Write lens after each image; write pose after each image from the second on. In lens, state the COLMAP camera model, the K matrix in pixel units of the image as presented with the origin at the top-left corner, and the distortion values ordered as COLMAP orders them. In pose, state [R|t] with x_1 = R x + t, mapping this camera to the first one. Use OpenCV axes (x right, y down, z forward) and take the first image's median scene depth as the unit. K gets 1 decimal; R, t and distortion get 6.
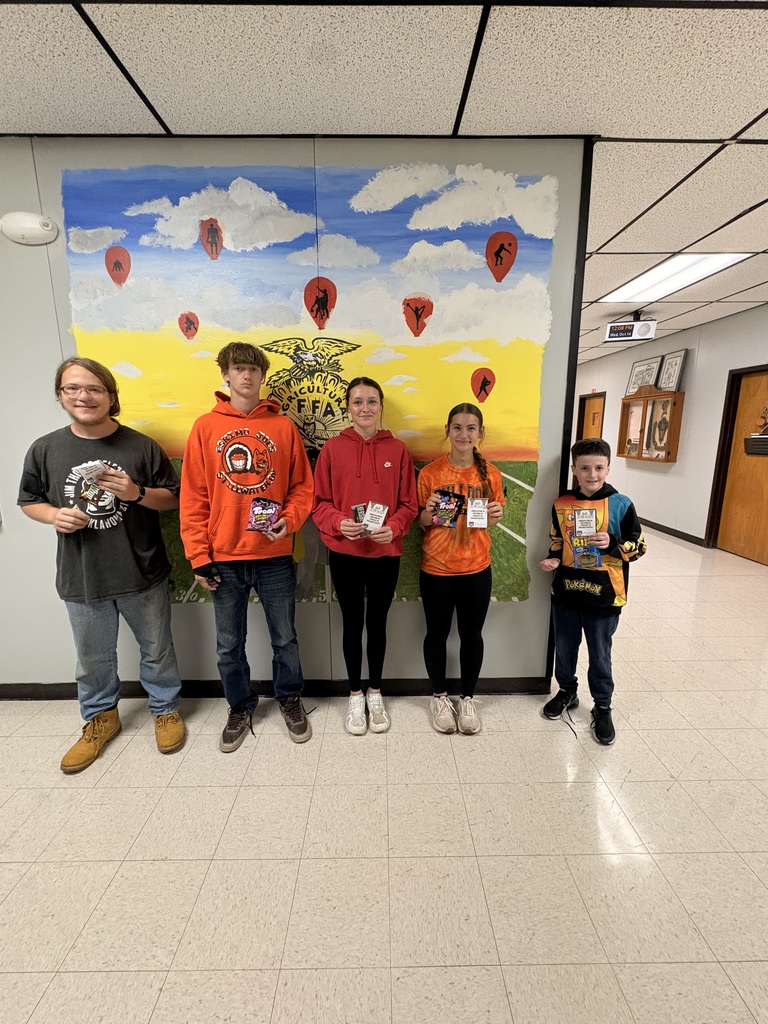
lens RADIAL K [[424.9, 0, 384.0], [0, 424.9, 512.0], [0, 0, 1]] dist [0.001043, -0.000141]
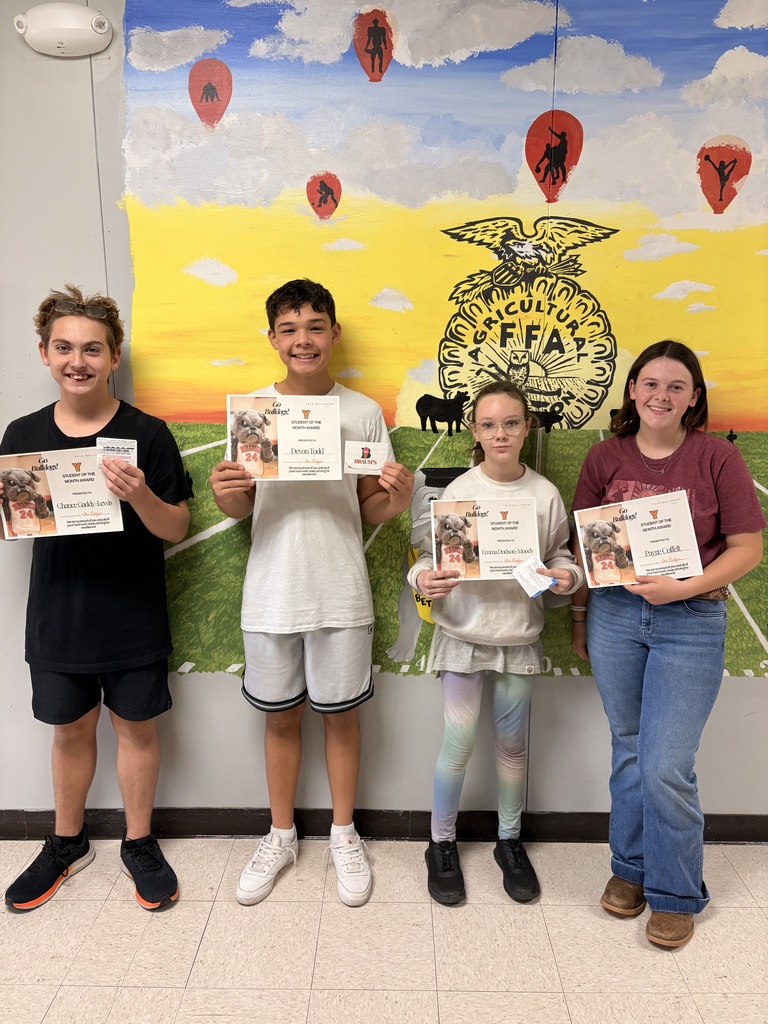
lens RADIAL K [[768.0, 0, 382.7], [0, 768.0, 515.5], [0, 0, 1]] dist [0.048665, -0.057257]
pose [[0.999680, 0.009139, -0.023566, -0.356792], [-0.009088, 0.999956, 0.002312, -0.005624], [0.023587, -0.002097, 0.999720, -0.054995]]
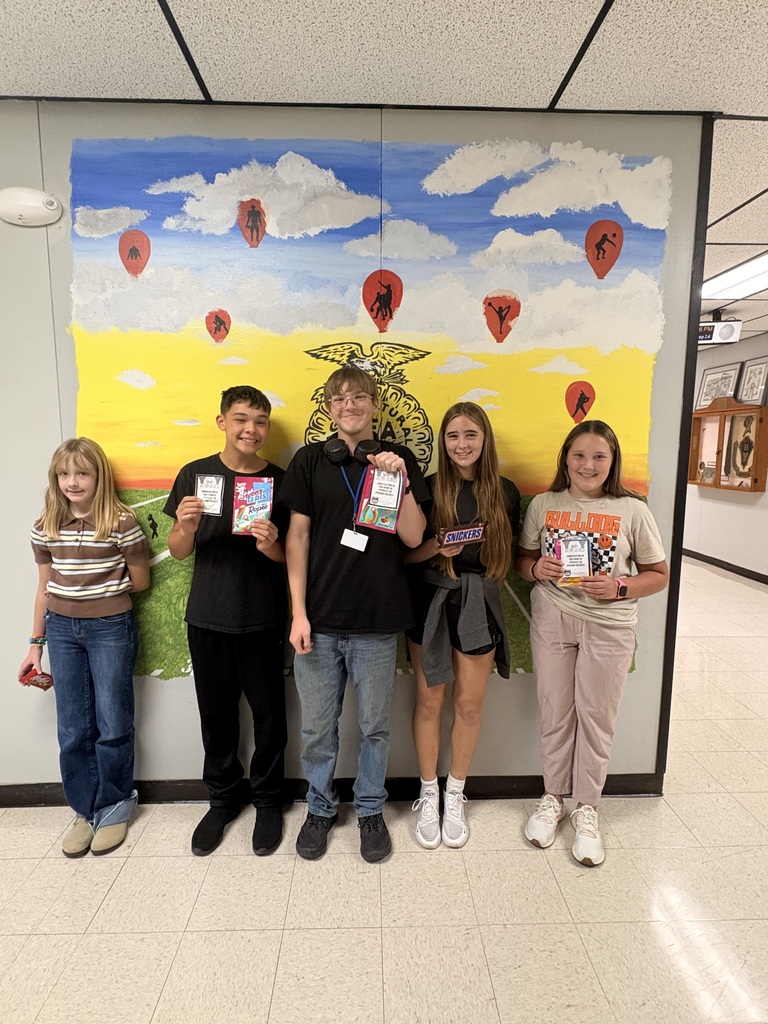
lens RADIAL K [[535.6, 0, 382.6], [0, 535.6, 511.7], [0, 0, 1]] dist [0.001594, -0.000273]
pose [[0.999802, 0.006076, 0.018953, -0.168799], [-0.004786, 0.997716, -0.067385, -0.021855], [-0.019320, 0.067281, 0.997547, 0.007486]]
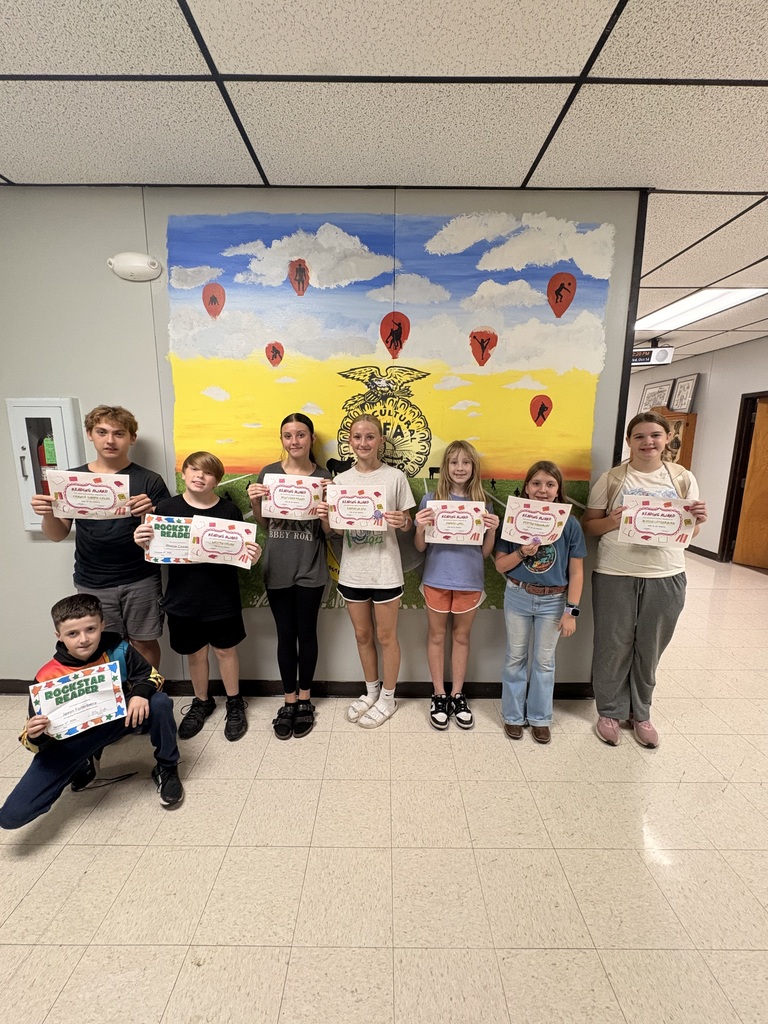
lens RADIAL K [[408.0, 0, 384.0], [0, 408.0, 512.0], [0, 0, 1]] dist [0.001729, -0.000237]
pose [[0.999869, 0.013162, -0.009456, -0.164141], [-0.013386, 0.999622, -0.024002, -0.009075], [0.009137, 0.024125, 0.999667, -0.044458]]
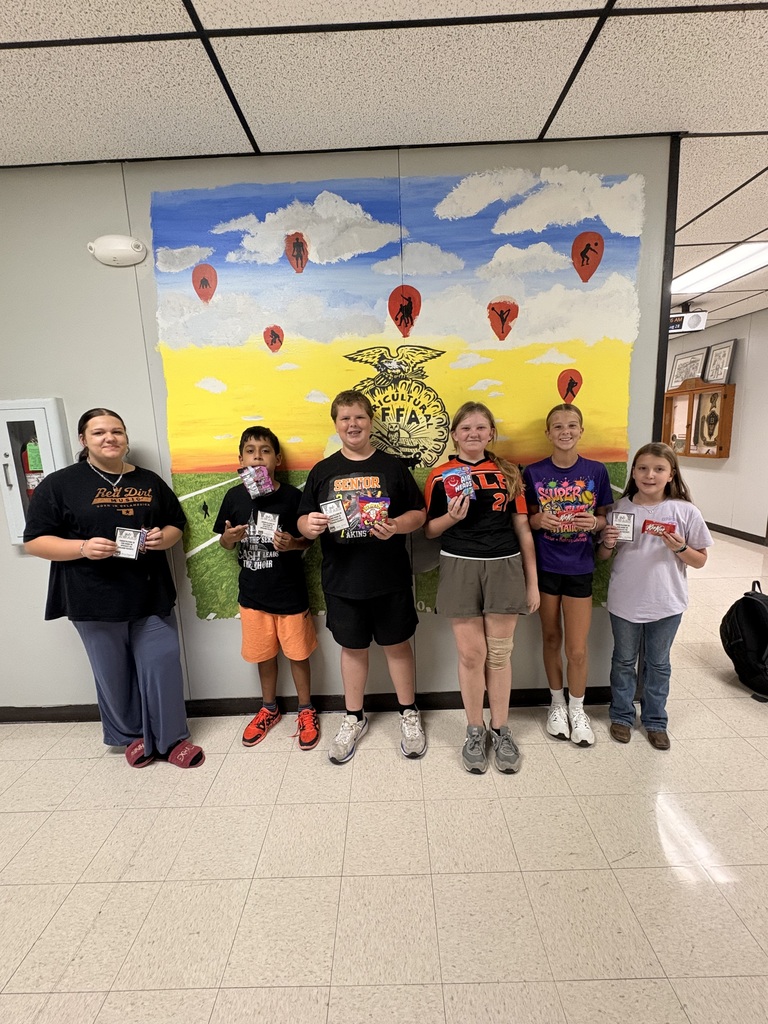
lens RADIAL K [[445.3, 0, 384.0], [0, 445.3, 511.6], [0, 0, 1]] dist [0.001455, -0.000183]
pose [[0.999221, -0.032391, -0.022529, -0.192902], [0.031944, 0.999290, -0.019957, -0.002764], [0.023160, 0.019222, 0.999547, -0.035989]]
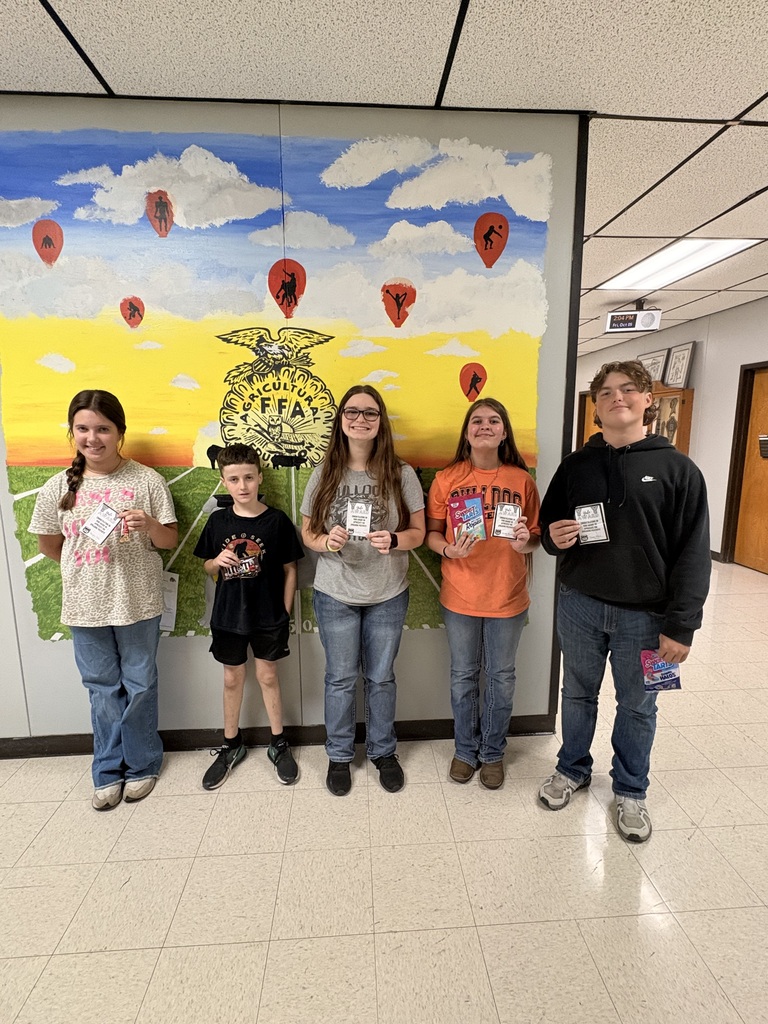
lens RADIAL K [[497.9, 0, 383.4], [0, 497.9, 511.3], [0, 0, 1]] dist [0.001670, -0.000400]
pose [[0.998570, -0.010016, 0.052519, -0.011140], [0.011602, 0.999483, -0.029979, -0.001202], [-0.052192, 0.030546, 0.998170, -0.017125]]
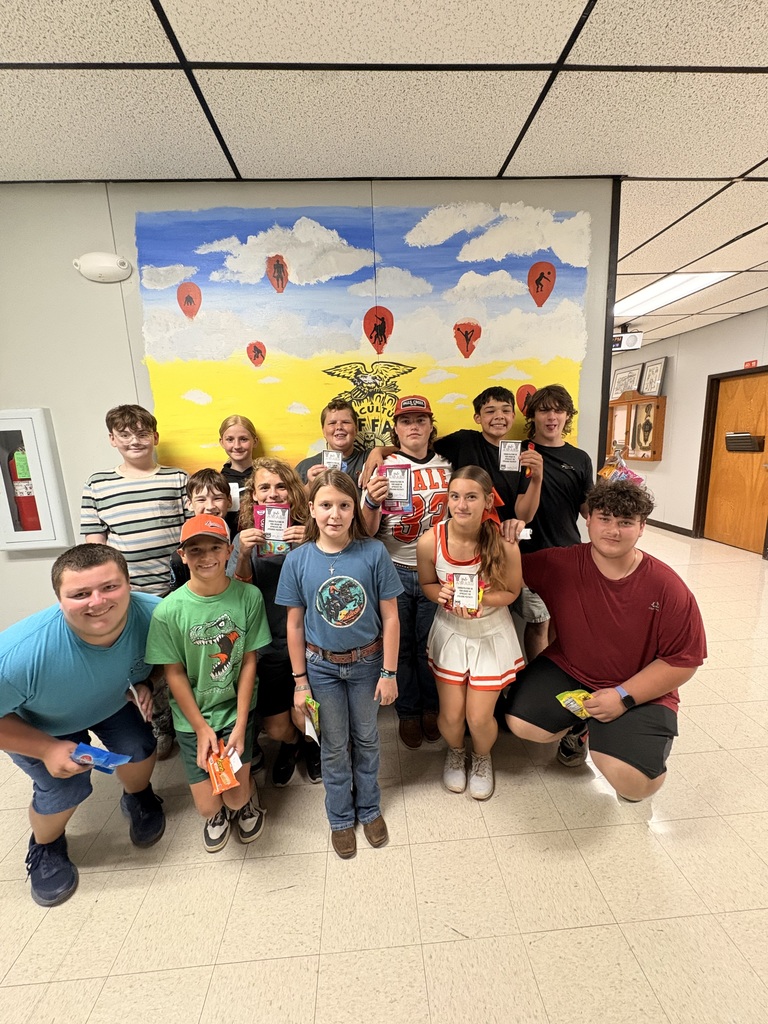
lens RADIAL K [[408.0, 0, 384.0], [0, 408.0, 512.0], [0, 0, 1]] dist [0.001729, -0.000237]
pose [[0.998217, -0.043595, 0.040777, -0.201655], [0.044094, 0.998962, -0.011409, -0.015387], [-0.040237, 0.013187, 0.999103, -0.035648]]
